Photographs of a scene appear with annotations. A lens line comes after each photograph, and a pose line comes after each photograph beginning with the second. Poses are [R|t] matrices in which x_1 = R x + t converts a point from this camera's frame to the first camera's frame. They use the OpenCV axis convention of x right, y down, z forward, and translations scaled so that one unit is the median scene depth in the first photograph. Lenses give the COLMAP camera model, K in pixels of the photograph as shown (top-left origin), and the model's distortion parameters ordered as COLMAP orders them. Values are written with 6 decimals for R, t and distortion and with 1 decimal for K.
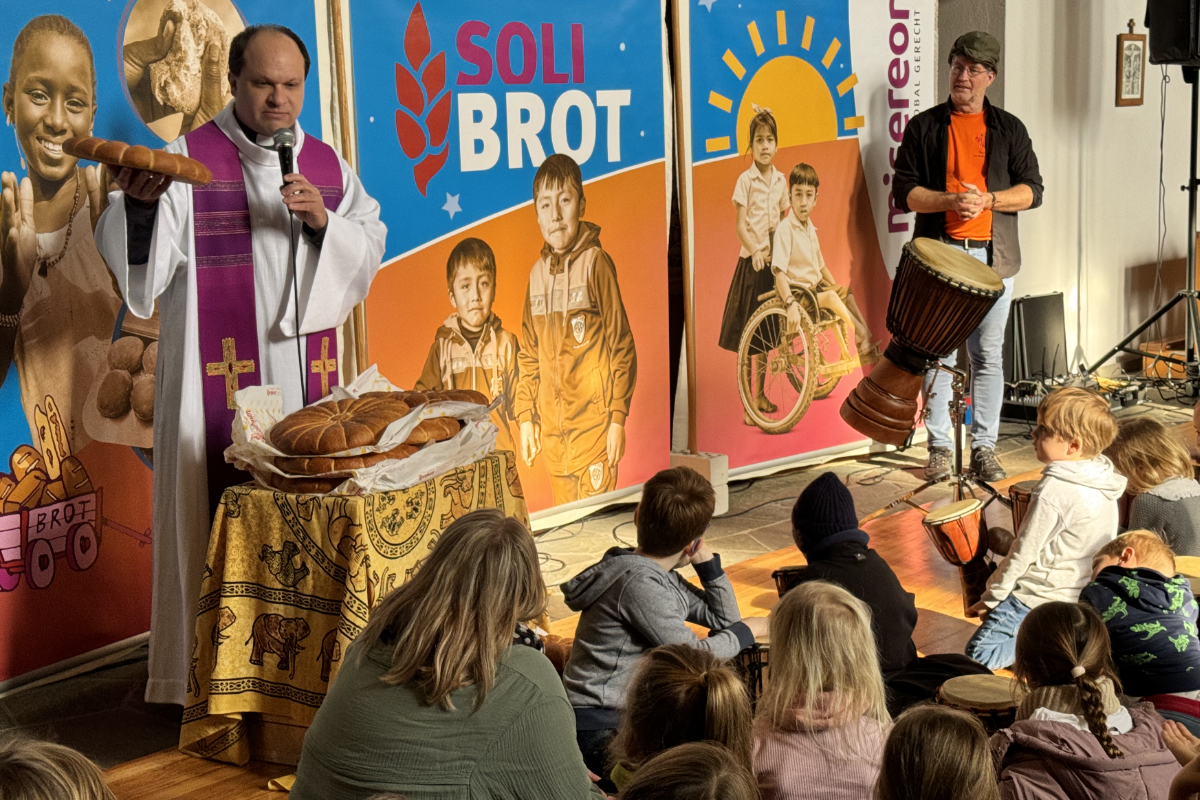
lens RADIAL K [[1731.5, 0, 600.6], [0, 1731.5, 338.5], [0, 0, 1]] dist [0.111622, -0.091203]
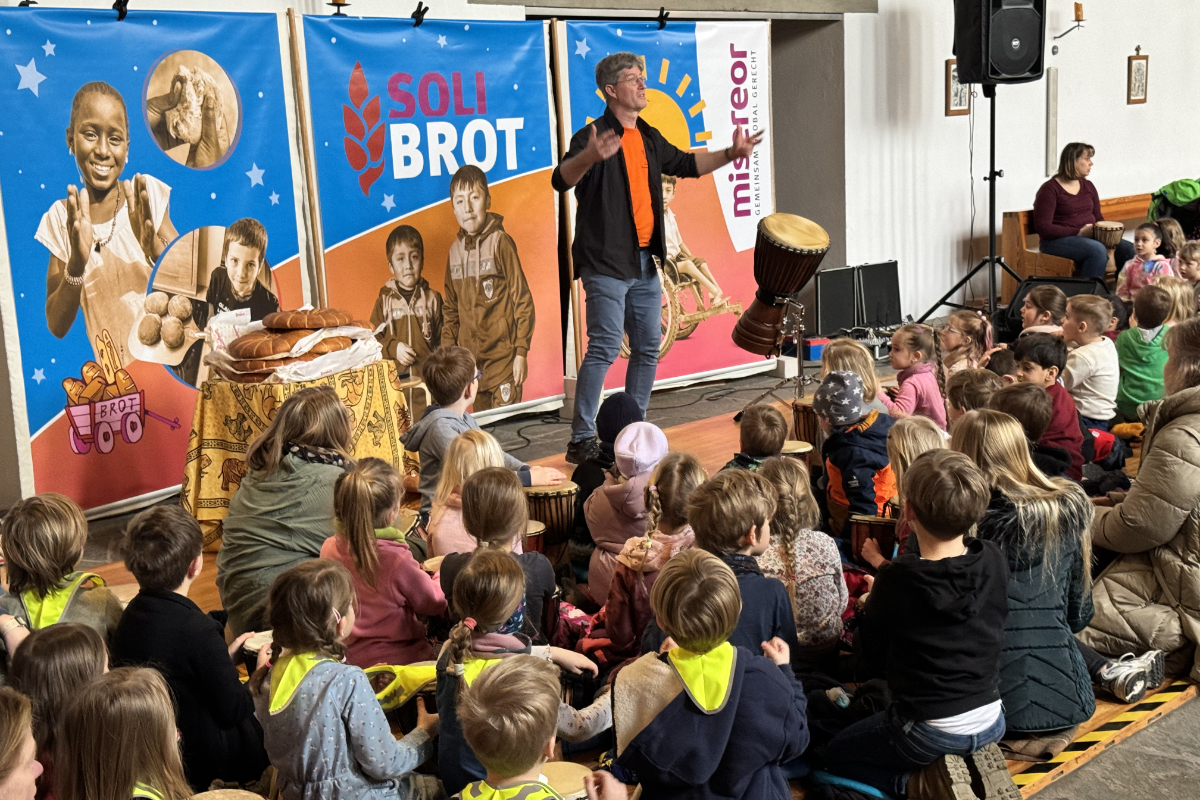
lens RADIAL K [[1608.3, 0, 608.8], [0, 1608.3, 430.7], [0, 0, 1]] dist [0.144428, -0.229734]
pose [[0.995986, -0.010341, -0.088904, 0.210433], [0.015602, 0.998155, 0.058682, 0.036096], [0.088133, -0.059833, 0.994310, -0.329808]]
